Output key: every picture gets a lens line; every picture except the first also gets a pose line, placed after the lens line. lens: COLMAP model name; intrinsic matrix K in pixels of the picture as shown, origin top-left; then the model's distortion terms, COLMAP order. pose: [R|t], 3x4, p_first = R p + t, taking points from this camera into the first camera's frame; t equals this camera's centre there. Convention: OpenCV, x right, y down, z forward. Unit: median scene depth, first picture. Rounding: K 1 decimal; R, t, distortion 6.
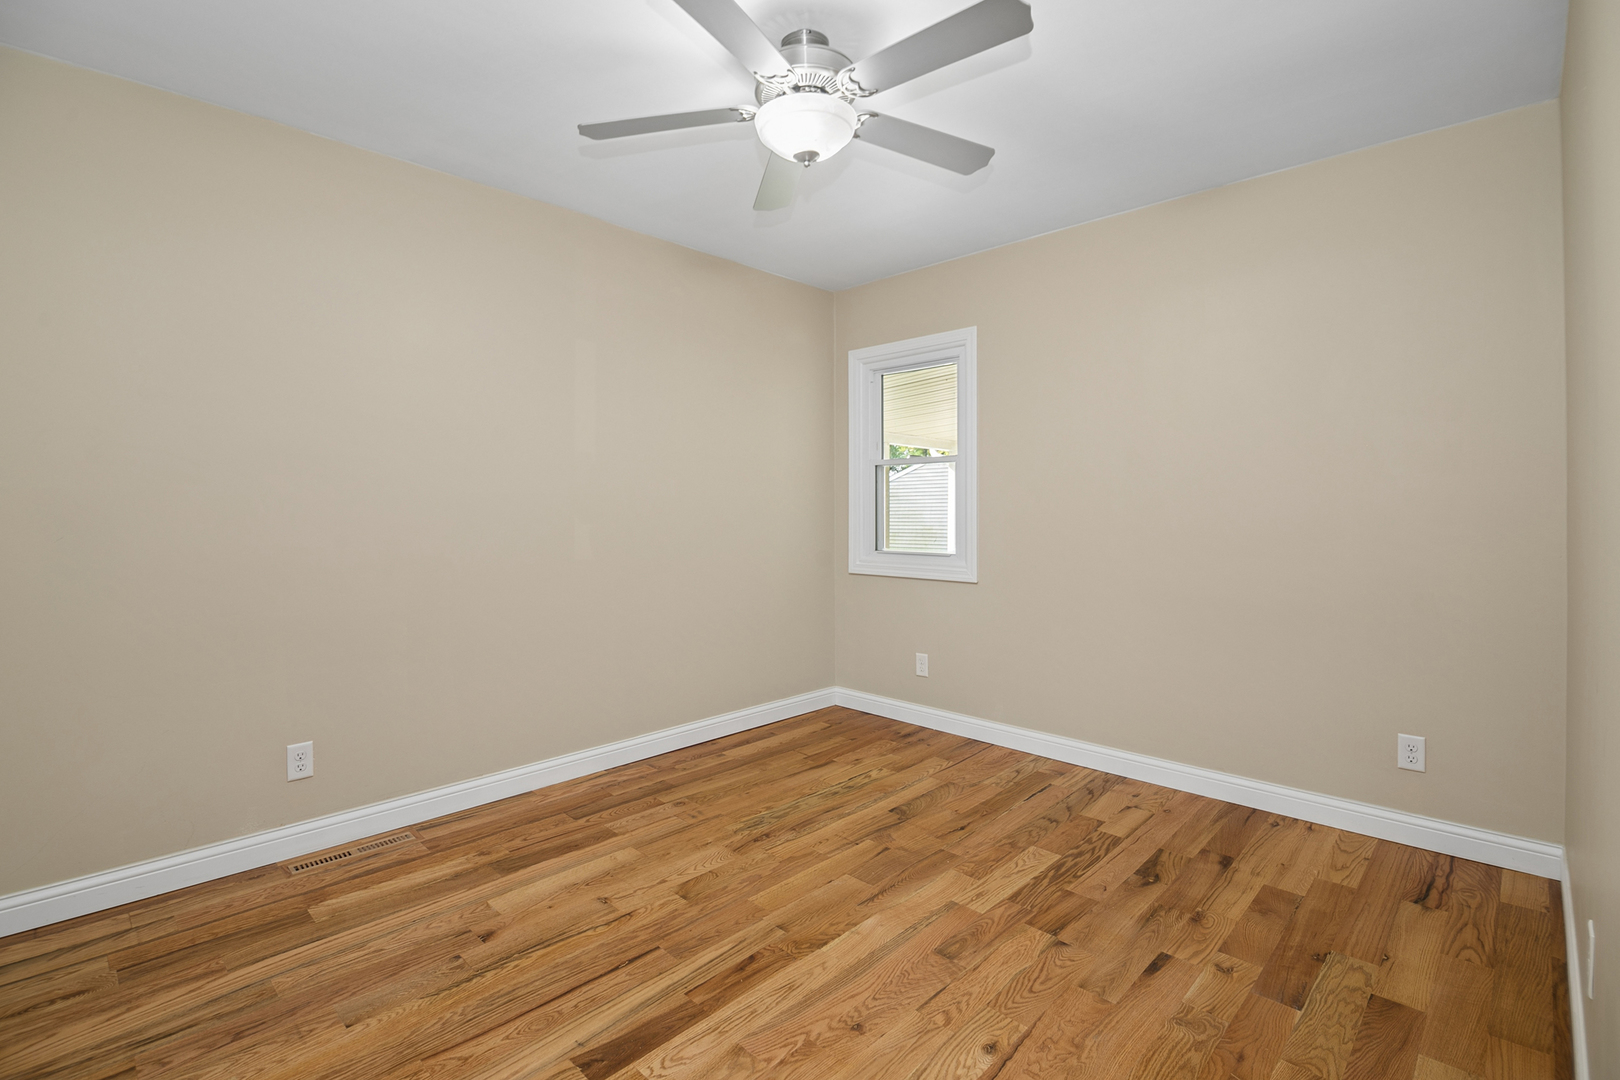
lens RADIAL K [[727.8, 0, 806.7], [0, 727.8, 527.1], [0, 0, 1]] dist [-0.000170, -0.009239]
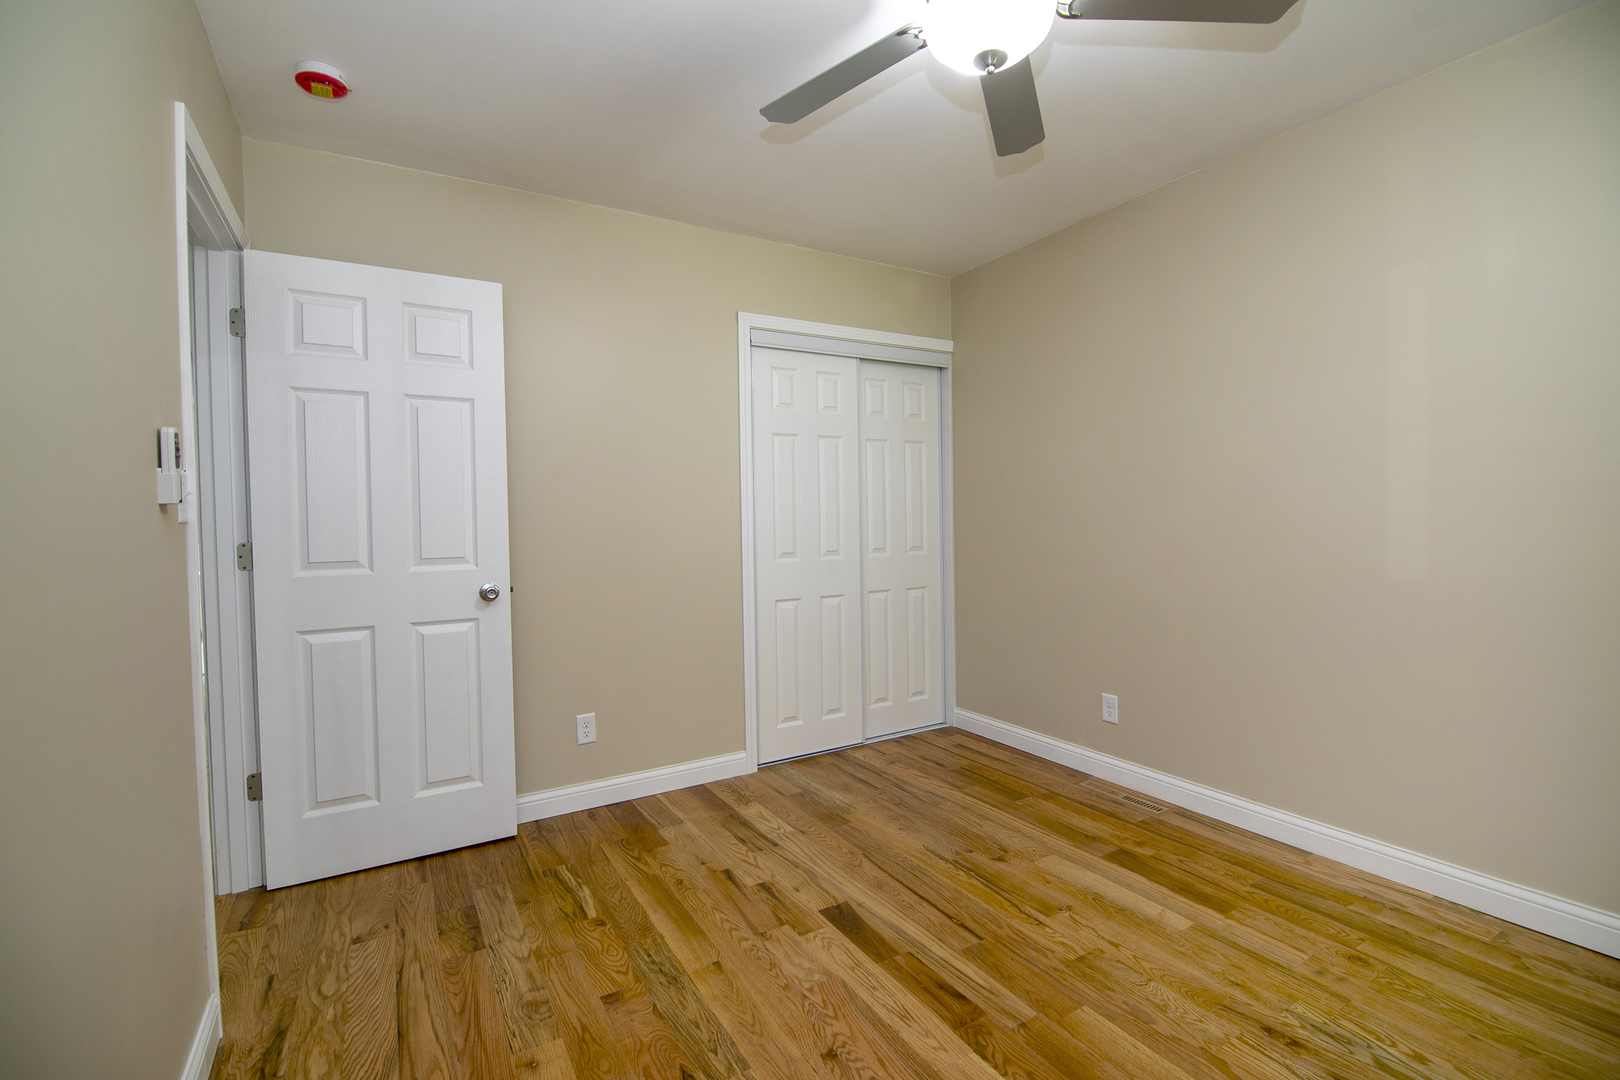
lens RADIAL K [[727.8, 0, 806.7], [0, 727.8, 527.1], [0, 0, 1]] dist [-0.000170, -0.009239]
pose [[-0.256442, 0.018364, -0.966385, 0.809254], [-0.011145, 0.999697, 0.021954, -0.016934], [0.966495, 0.016400, -0.256160, 0.988337]]
